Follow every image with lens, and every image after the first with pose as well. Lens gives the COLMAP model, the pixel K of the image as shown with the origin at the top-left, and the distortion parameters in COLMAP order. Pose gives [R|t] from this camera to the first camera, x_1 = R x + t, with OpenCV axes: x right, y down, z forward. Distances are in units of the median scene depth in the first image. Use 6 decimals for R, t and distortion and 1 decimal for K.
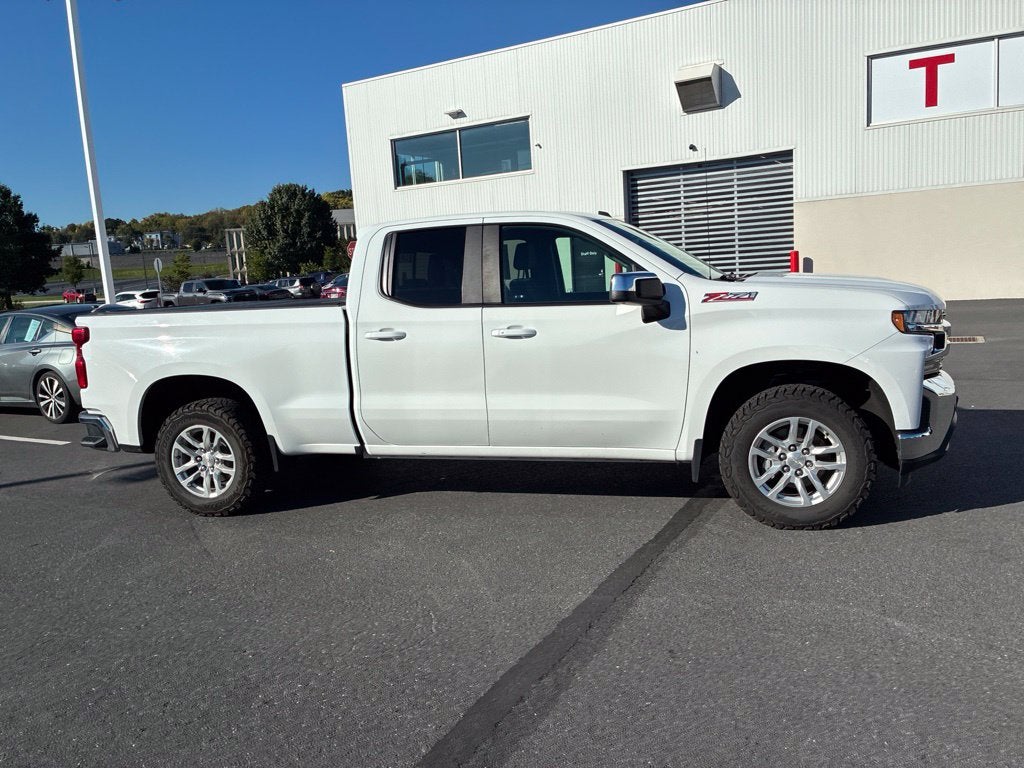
lens RADIAL K [[766.2, 0, 511.0], [0, 766.2, 371.5], [0, 0, 1]] dist [0.015984, -0.007147]
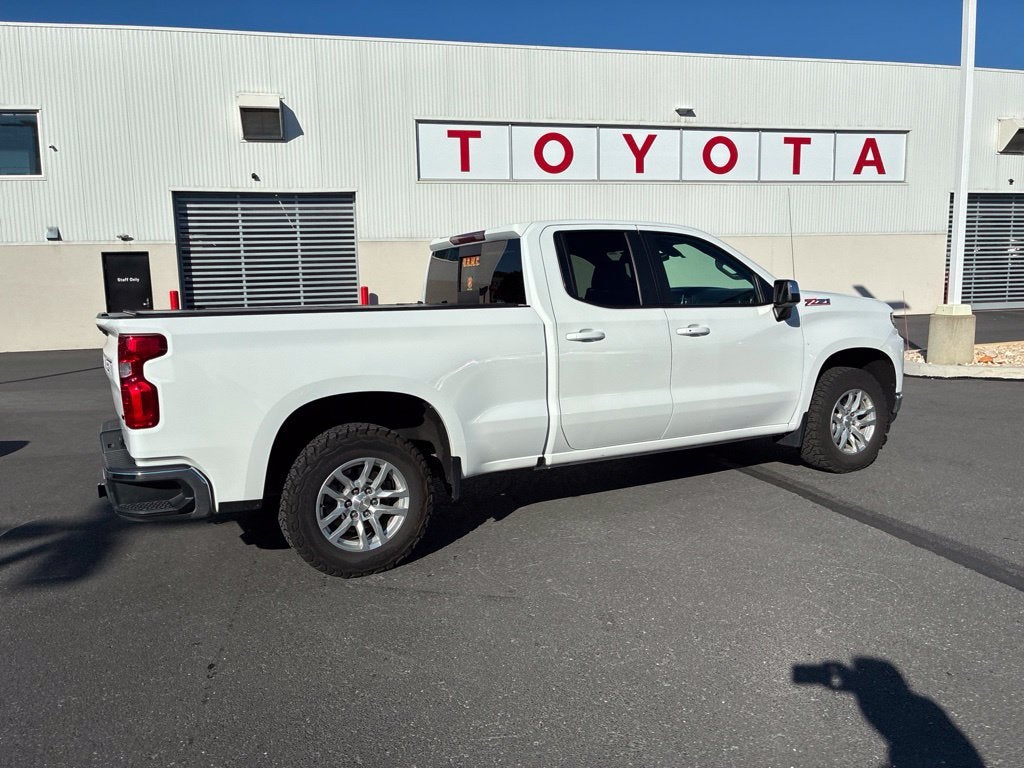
lens RADIAL K [[765.3, 0, 512.0], [0, 765.3, 384.0], [0, 0, 1]] dist [0.002652, 0.002911]
pose [[0.727741, -0.047091, 0.684234, -0.788328], [0.072816, 0.997307, -0.008808, 0.013267], [-0.681976, 0.056233, 0.729209, 0.317459]]
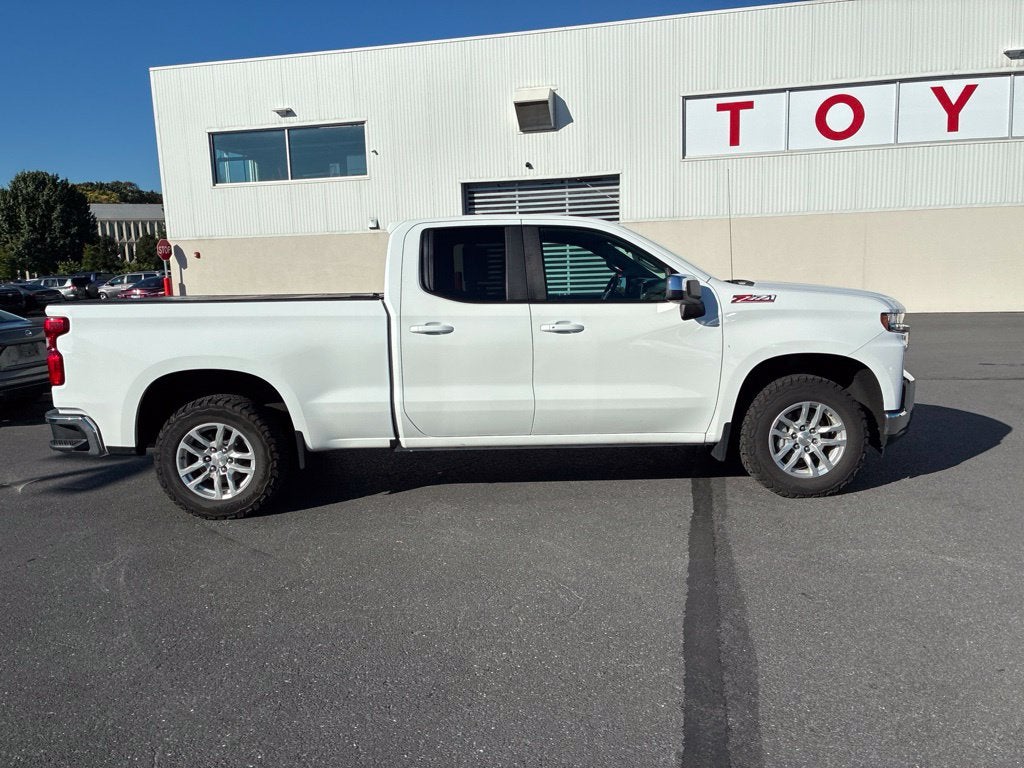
lens RADIAL K [[766.2, 0, 511.0], [0, 766.2, 371.5], [0, 0, 1]] dist [0.015984, -0.007147]
pose [[0.961010, -0.000958, 0.276513, -0.303312], [0.004898, 0.999896, -0.013560, 0.020859], [-0.276471, 0.014386, 0.960915, -0.006755]]
